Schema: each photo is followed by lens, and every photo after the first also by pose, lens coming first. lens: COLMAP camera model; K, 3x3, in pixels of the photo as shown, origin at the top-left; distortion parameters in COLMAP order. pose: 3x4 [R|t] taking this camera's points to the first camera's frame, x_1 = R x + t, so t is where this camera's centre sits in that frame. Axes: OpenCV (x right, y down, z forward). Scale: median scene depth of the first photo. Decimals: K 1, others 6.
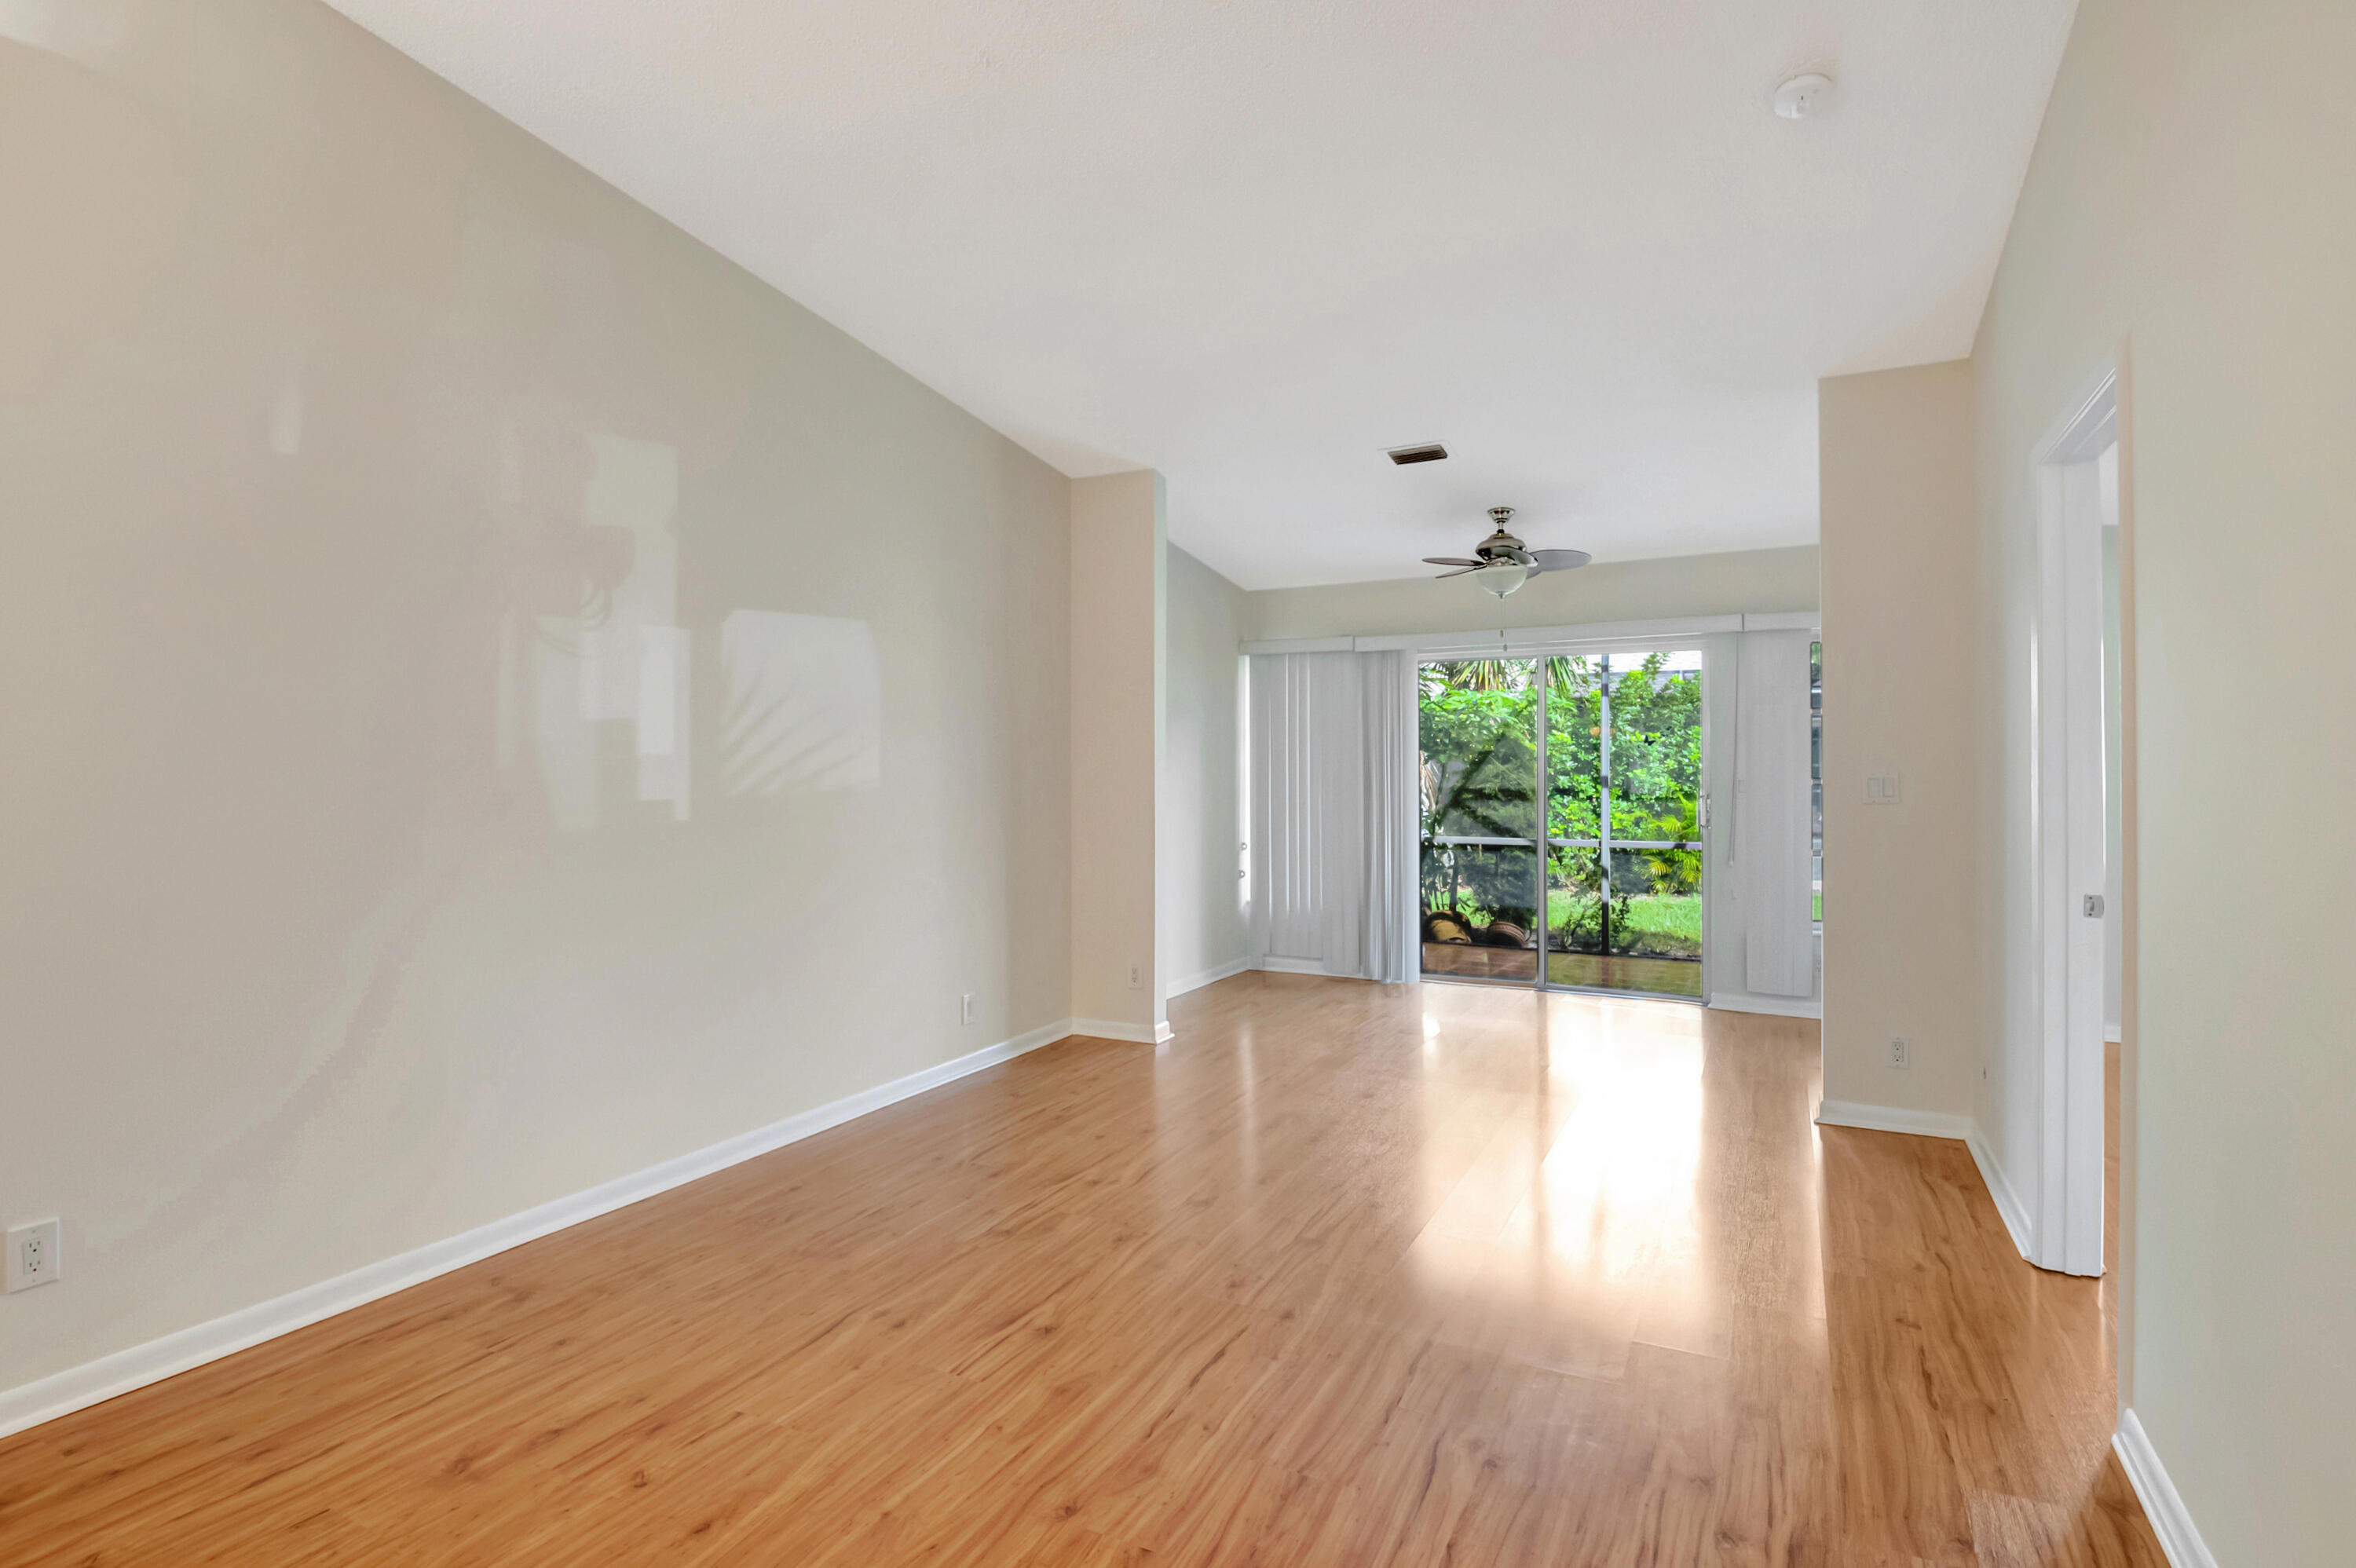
lens RADIAL K [[1192.1, 0, 1168.3], [0, 1192.1, 766.2], [0, 0, 1]] dist [-0.022712, -0.000550]
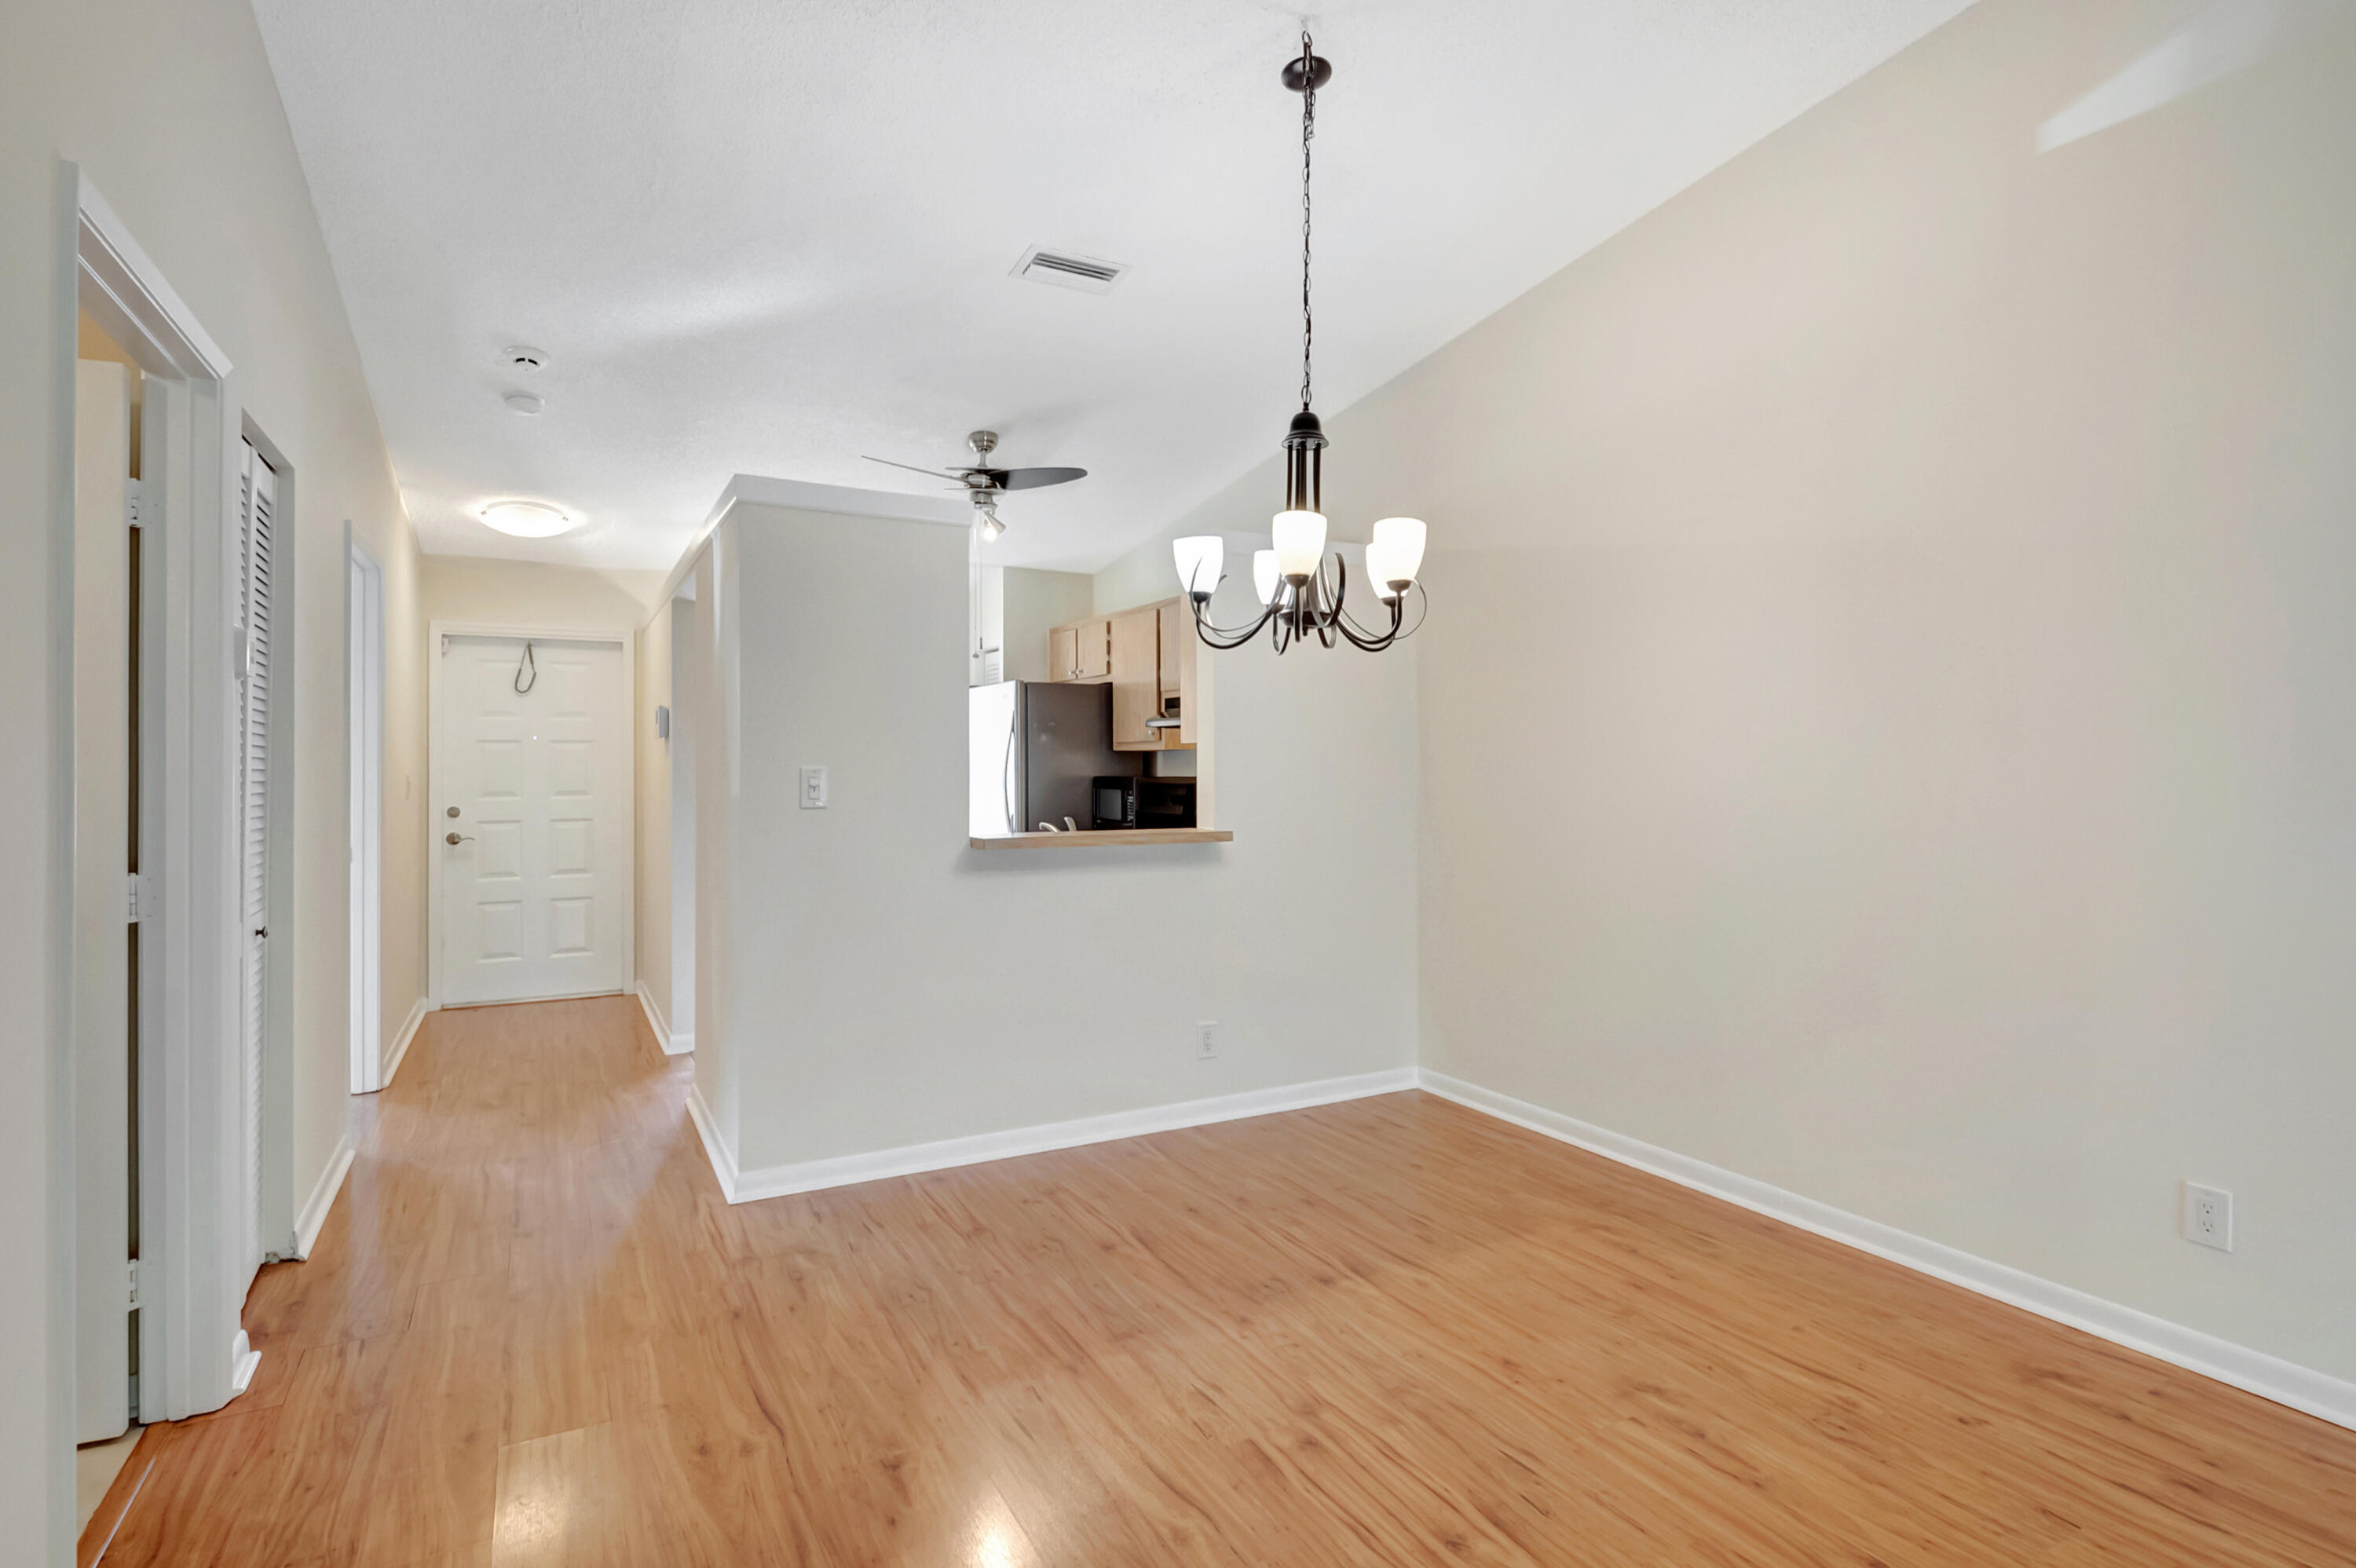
lens RADIAL K [[1192.1, 0, 1170.8], [0, 1192.1, 758.3], [0, 0, 1]] dist [-0.022712, -0.000550]
pose [[-0.582481, 0.000101, -0.812845, 0.195395], [0.006247, 0.999971, -0.004353, -0.000590], [0.812821, -0.007613, -0.582464, 0.370105]]
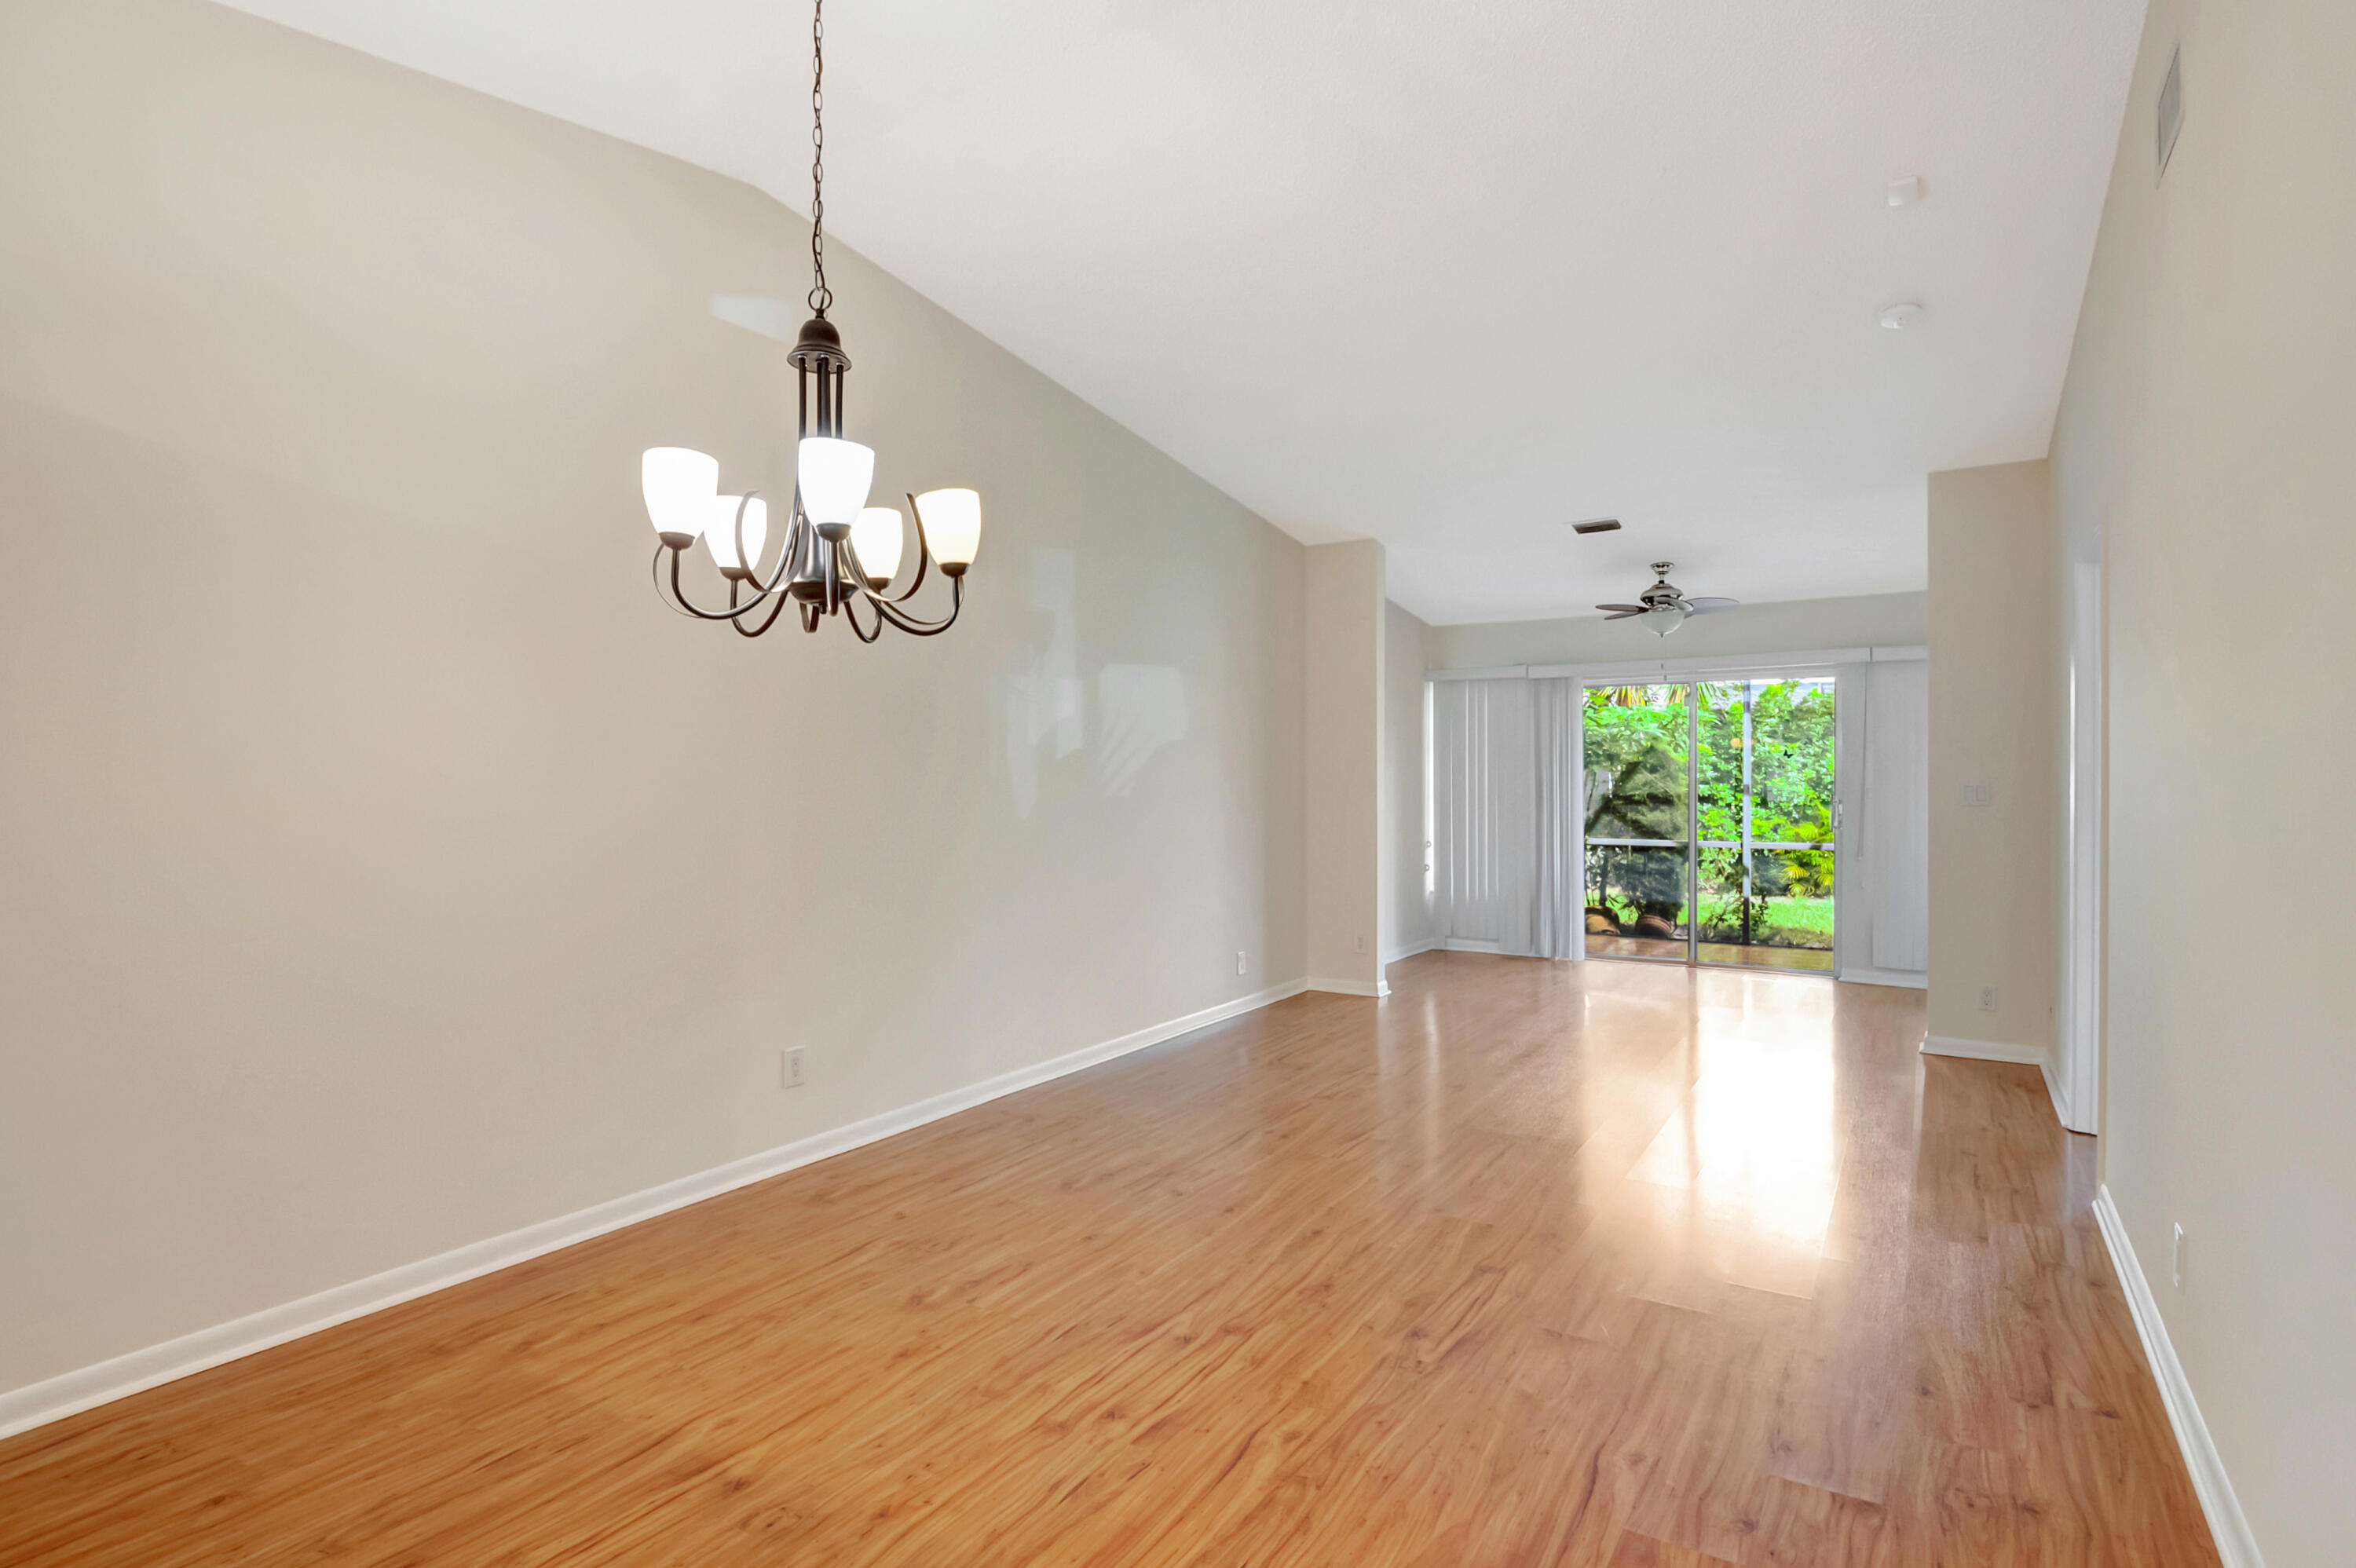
lens RADIAL K [[1192.1, 0, 1168.2], [0, 1192.1, 802.7], [0, 0, 1]] dist [-0.022712, -0.000550]
pose [[0.995311, -0.001460, -0.096711, -0.118255], [0.003549, 0.999764, 0.021426, -0.000124], [0.096657, -0.021669, 0.995082, -0.291644]]
